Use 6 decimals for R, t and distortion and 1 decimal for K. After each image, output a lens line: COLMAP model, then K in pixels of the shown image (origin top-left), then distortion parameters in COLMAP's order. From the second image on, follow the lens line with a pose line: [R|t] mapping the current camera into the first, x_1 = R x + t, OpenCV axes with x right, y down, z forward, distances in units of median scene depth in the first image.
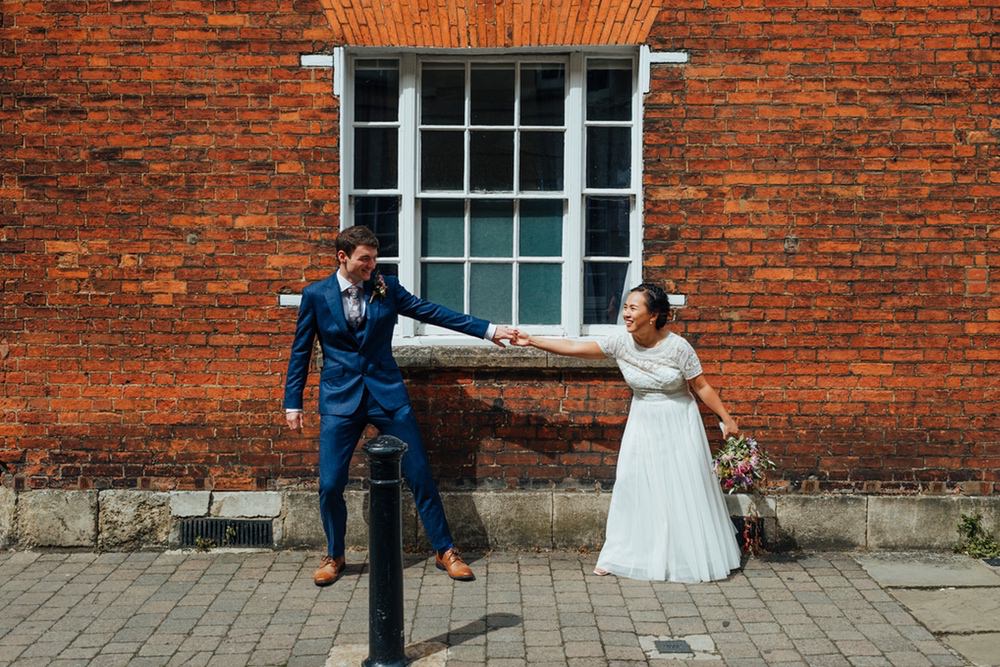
lens RADIAL K [[1005.3, 0, 499.0], [0, 1005.3, 331.1], [0, 0, 1]] dist [-0.015665, 0.000000]
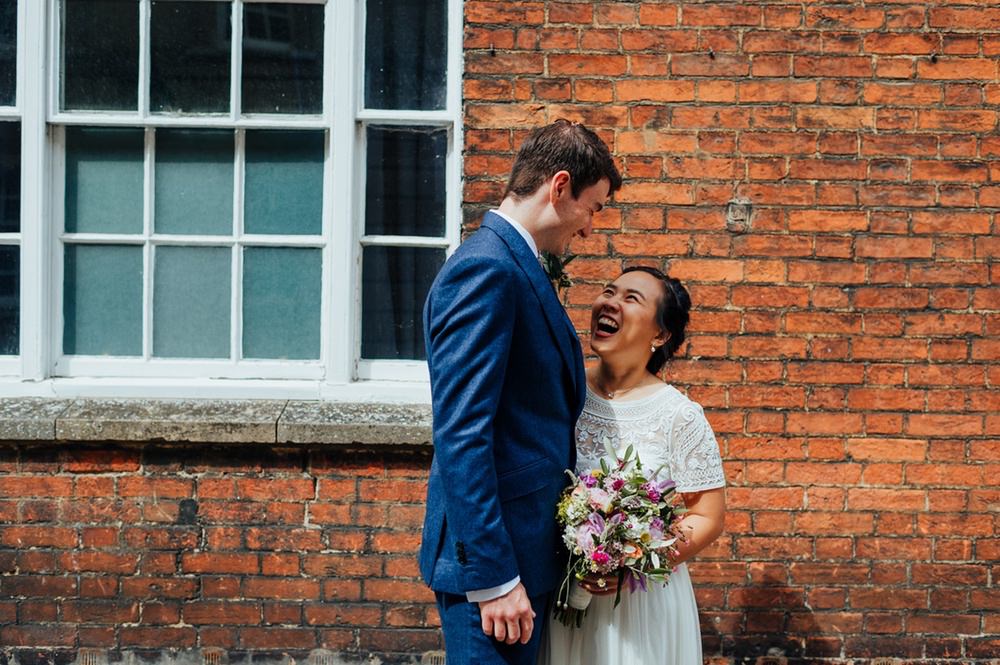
lens RADIAL K [[1005.3, 0, 500.9], [0, 1005.3, 333.7], [0, 0, 1]] dist [-0.015665, 0.000000]
pose [[0.999641, 0.009388, 0.025078, 0.151368], [-0.009352, 0.999955, -0.001569, -0.021480], [-0.025092, 0.001334, 0.999684, 0.469648]]
